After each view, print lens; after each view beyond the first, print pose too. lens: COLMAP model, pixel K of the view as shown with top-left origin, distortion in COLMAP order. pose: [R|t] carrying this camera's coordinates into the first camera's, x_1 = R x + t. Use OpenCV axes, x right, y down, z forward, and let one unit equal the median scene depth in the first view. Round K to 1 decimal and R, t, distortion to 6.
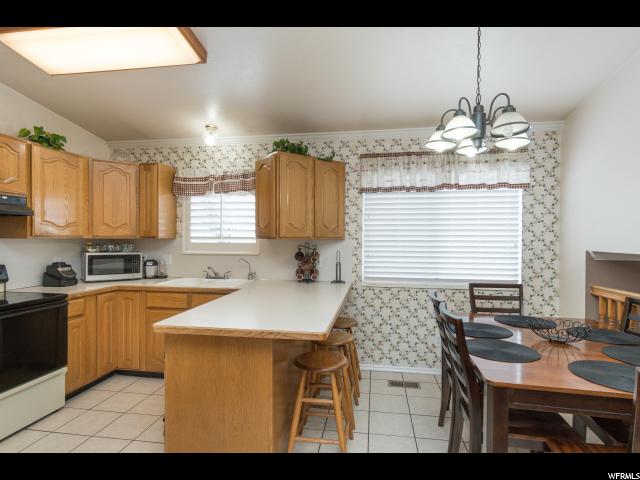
lens RADIAL K [[342.4, 0, 320.3], [0, 342.4, 241.3], [0, 0, 1]] dist [0.007155, 0.003604]
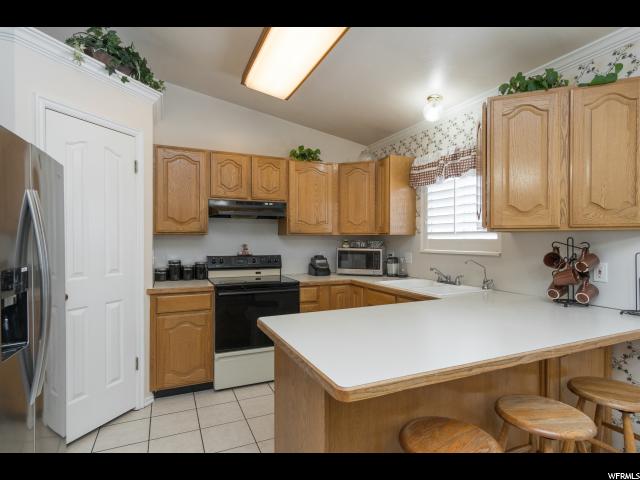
lens RADIAL K [[342.4, 0, 321.1], [0, 342.4, 239.9], [0, 0, 1]] dist [0.007155, 0.003604]
pose [[0.553294, -0.003293, -0.832979, 0.222335], [-0.006107, 0.999949, -0.008009, 0.015860], [0.832964, 0.009519, 0.553246, 0.329123]]
